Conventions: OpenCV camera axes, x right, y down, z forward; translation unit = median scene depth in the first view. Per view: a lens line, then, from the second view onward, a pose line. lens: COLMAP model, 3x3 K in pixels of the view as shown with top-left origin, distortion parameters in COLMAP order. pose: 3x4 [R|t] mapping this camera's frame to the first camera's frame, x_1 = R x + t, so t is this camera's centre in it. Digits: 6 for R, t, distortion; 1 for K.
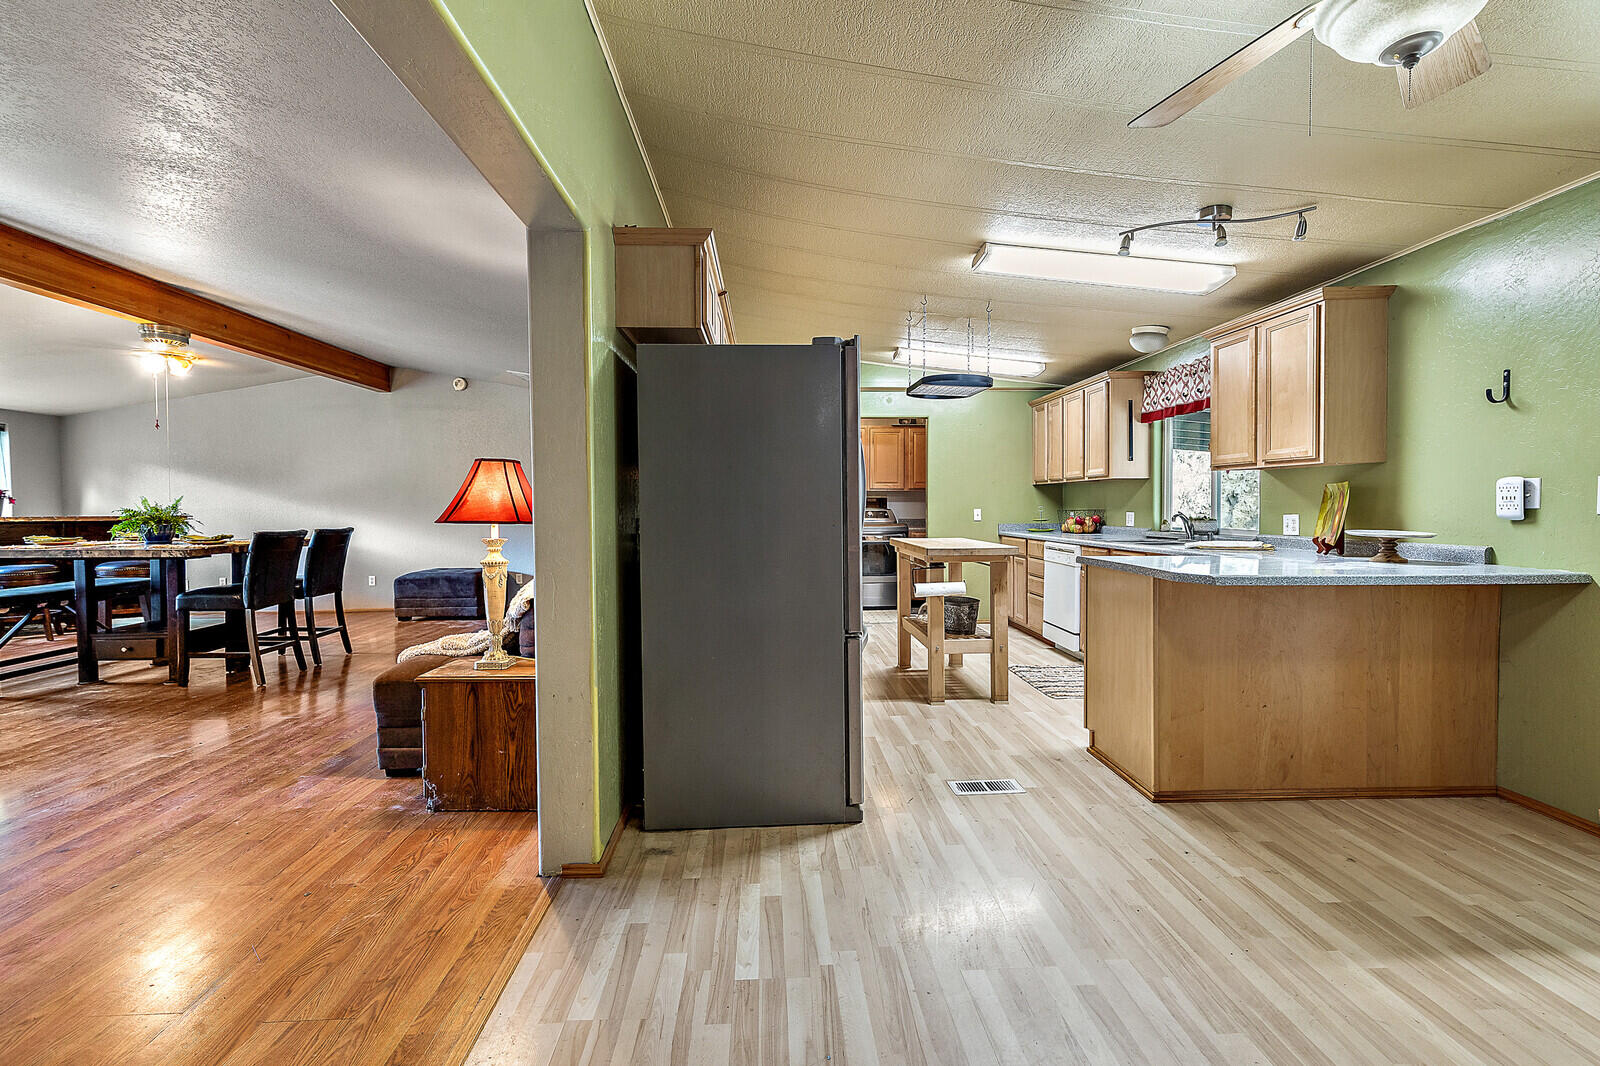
lens RADIAL K [[725.4, 0, 798.0], [0, 725.4, 515.5], [0, 0, 1]] dist [0.009673, -0.001568]
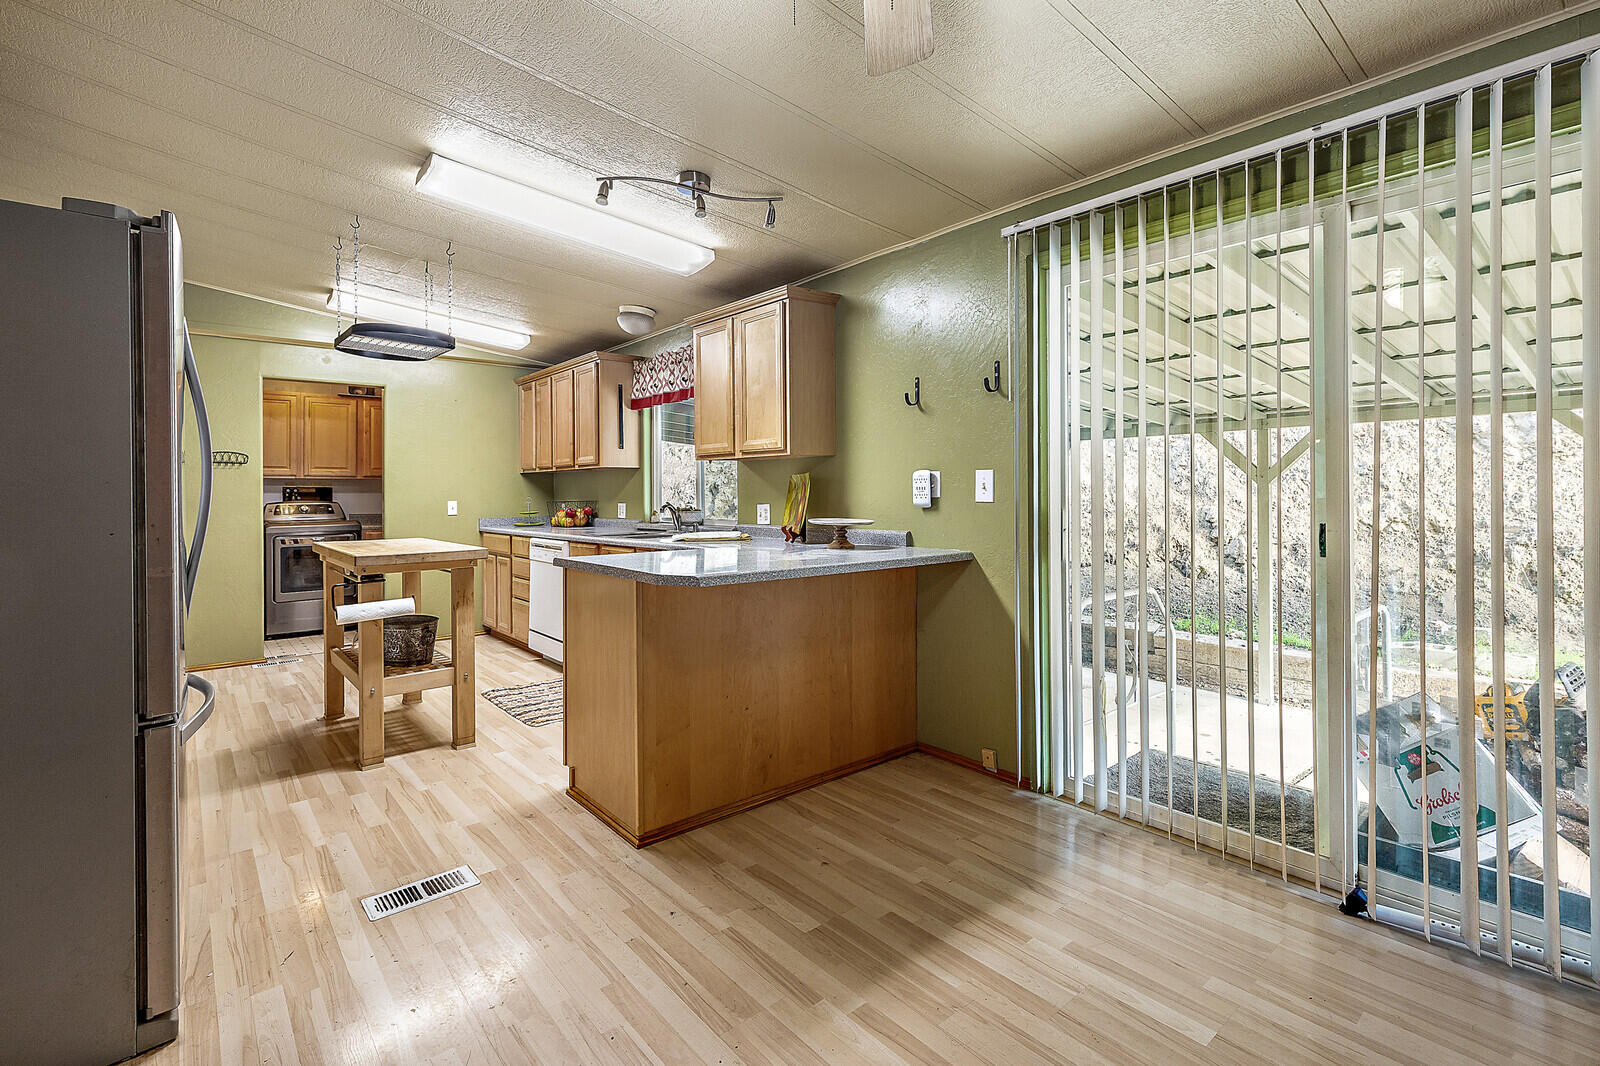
lens RADIAL K [[734.7, 0, 801.2], [0, 734.7, 498.5], [0, 0, 1]] dist [0.008152, 0.000108]
pose [[0.792278, -0.006176, 0.610128, 0.098858], [0.012832, 0.999896, -0.006541, -0.002616], [-0.610025, 0.013012, 0.792275, 0.167977]]
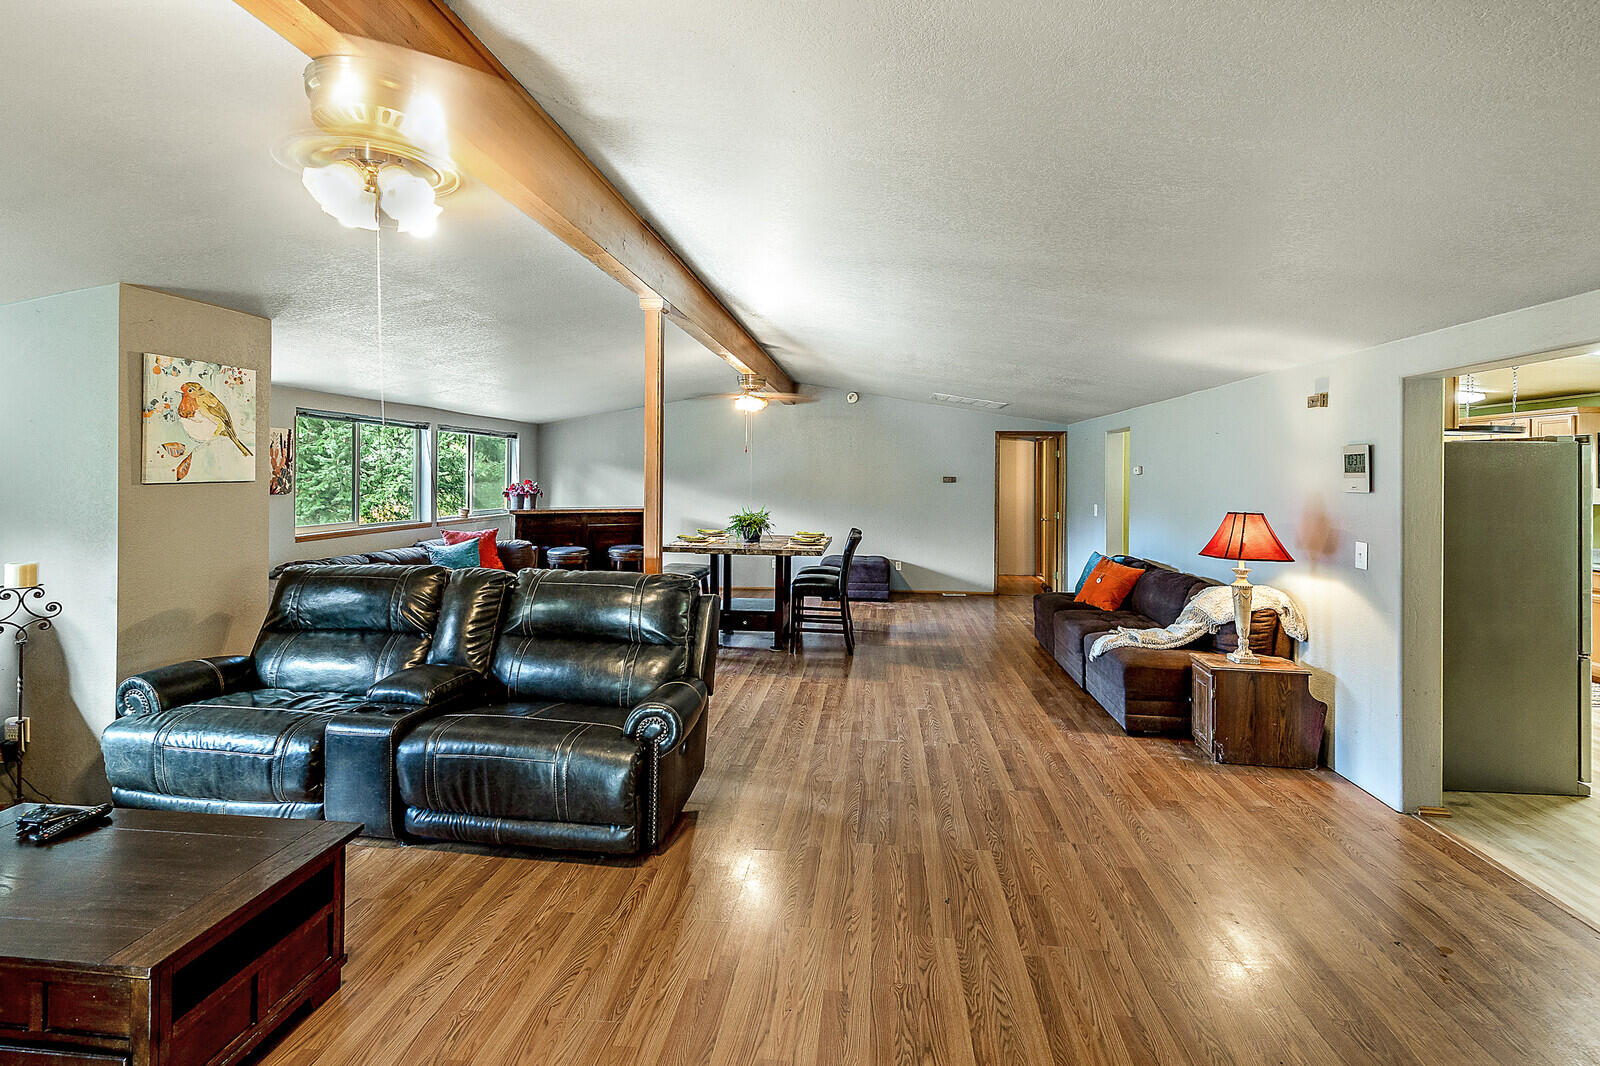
lens RADIAL K [[743.4, 0, 797.3], [0, 743.4, 474.4], [0, 0, 1]] dist [0.005076, 0.000499]
pose [[0.988864, 0.015984, -0.147962, -0.940629], [-0.018106, 0.999751, -0.013005, -0.102072], [0.147718, 0.015539, 0.988908, -0.476262]]
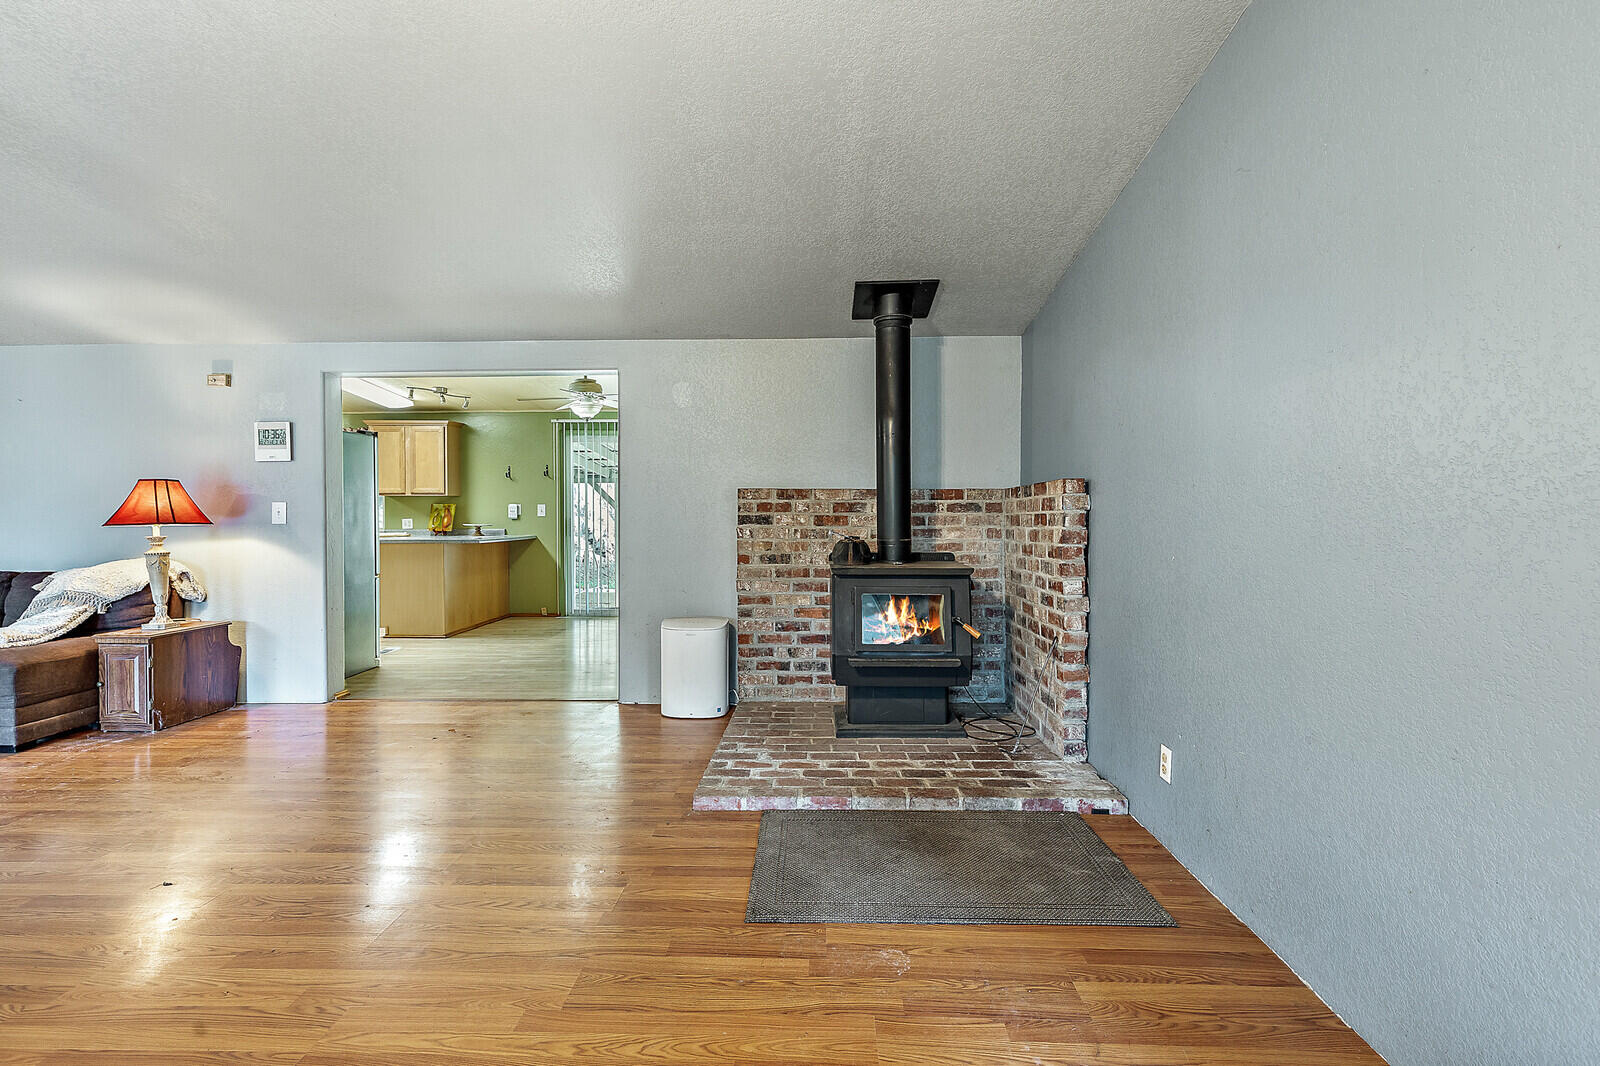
lens RADIAL K [[734.7, 0, 801.2], [0, 734.7, 498.5], [0, 0, 1]] dist [0.008152, 0.000108]
pose [[0.070869, 0.023234, 0.997215, -1.555180], [0.021854, 0.999453, -0.024839, 0.019907], [-0.997246, 0.023554, 0.070322, -0.286556]]
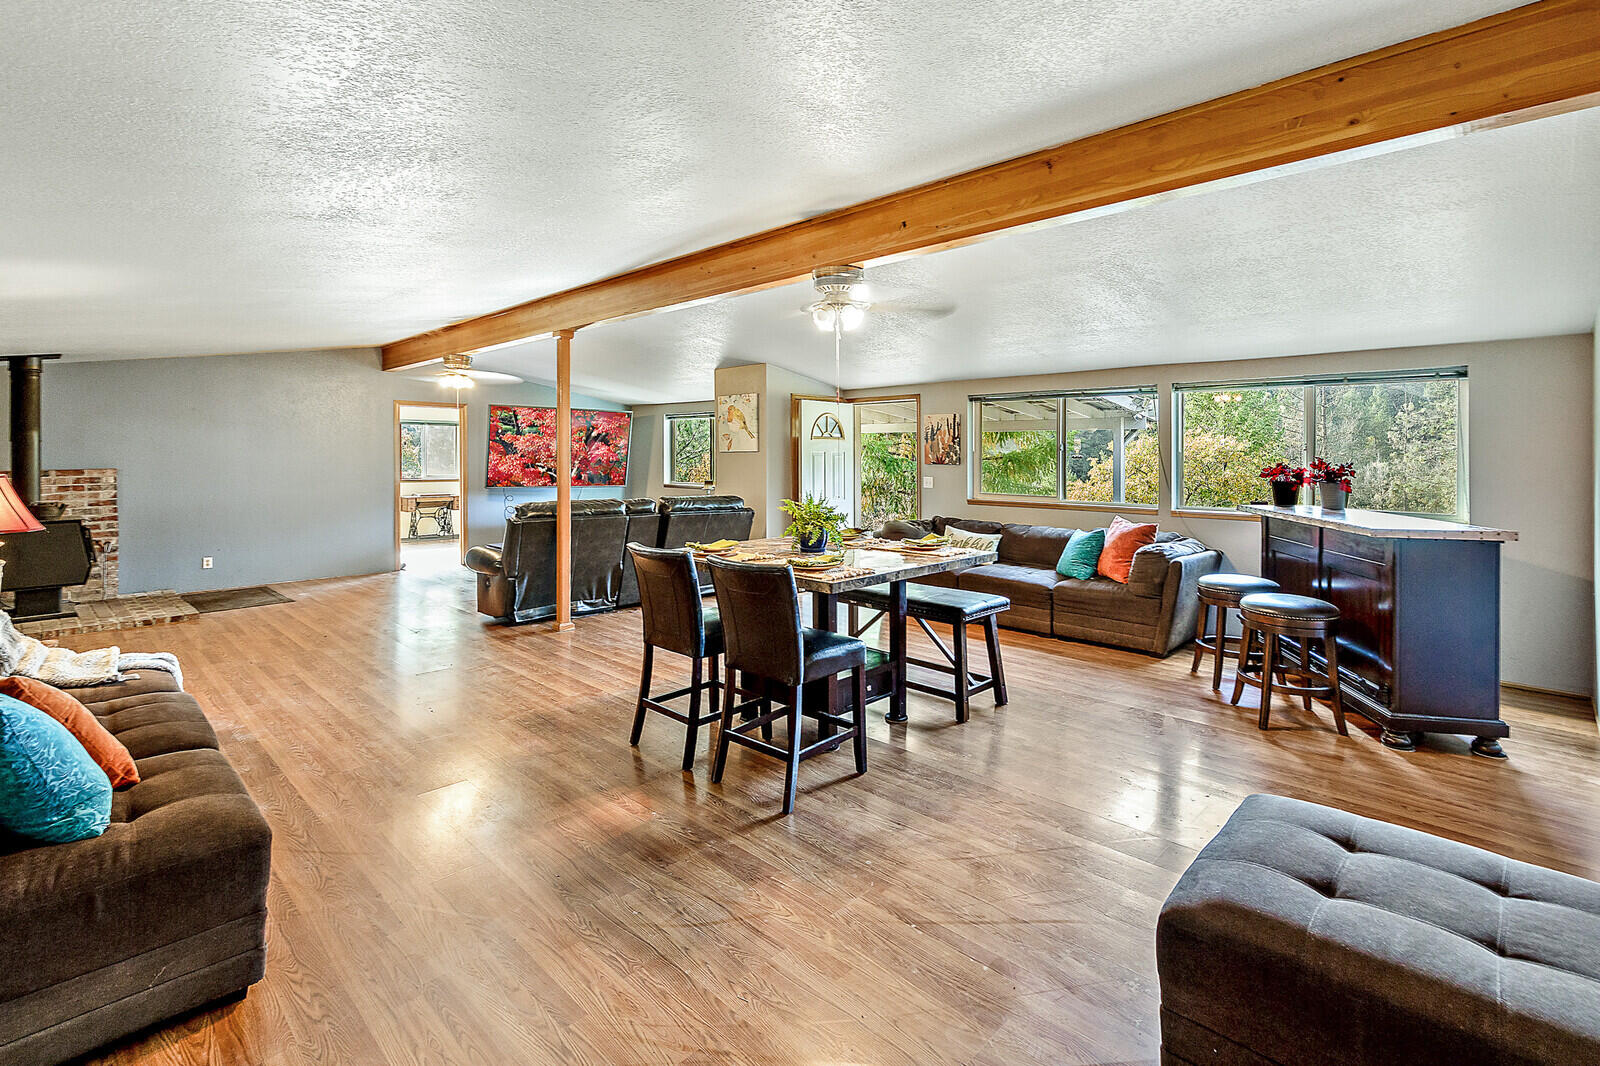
lens RADIAL K [[749.6, 0, 801.8], [0, 749.6, 460.6], [0, 0, 1]] dist [0.002598, -0.000041]
pose [[-0.726090, 0.011682, -0.687501, -0.481437], [-0.008453, 0.999628, 0.025913, -0.124569], [0.687548, 0.024627, -0.725721, 2.486586]]
